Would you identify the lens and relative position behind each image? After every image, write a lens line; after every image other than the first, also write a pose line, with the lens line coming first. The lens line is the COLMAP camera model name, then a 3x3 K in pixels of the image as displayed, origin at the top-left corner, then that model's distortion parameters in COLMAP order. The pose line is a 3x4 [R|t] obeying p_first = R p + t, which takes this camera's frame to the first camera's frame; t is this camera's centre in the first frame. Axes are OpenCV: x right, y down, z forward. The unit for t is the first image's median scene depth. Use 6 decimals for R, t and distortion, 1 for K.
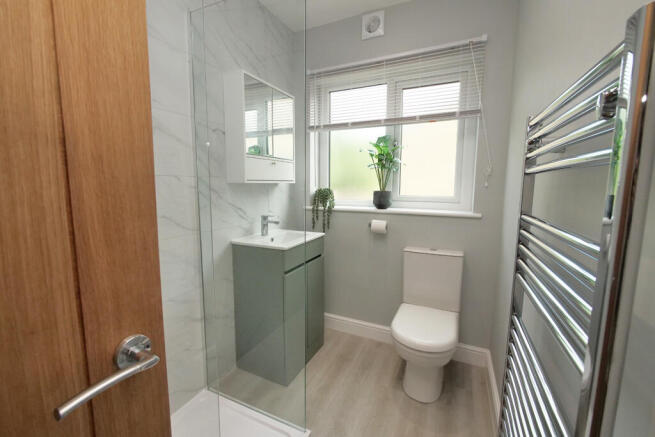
lens RADIAL K [[279.7, 0, 327.5], [0, 279.7, 218.5], [0, 0, 1]] dist [-0.002012, -0.000146]
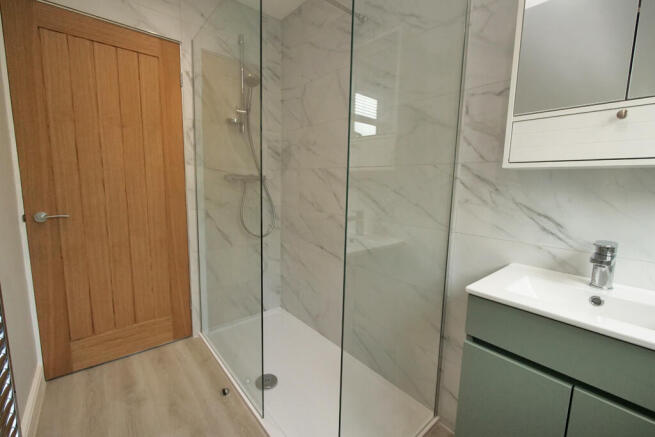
lens RADIAL K [[279.7, 0, 327.5], [0, 279.7, 218.5], [0, 0, 1]] dist [-0.002012, -0.000146]
pose [[-0.421855, 0.103675, -0.900716, 0.364657], [-0.137088, 0.974726, 0.176400, -0.068402], [0.896239, 0.197893, -0.396981, 0.834185]]
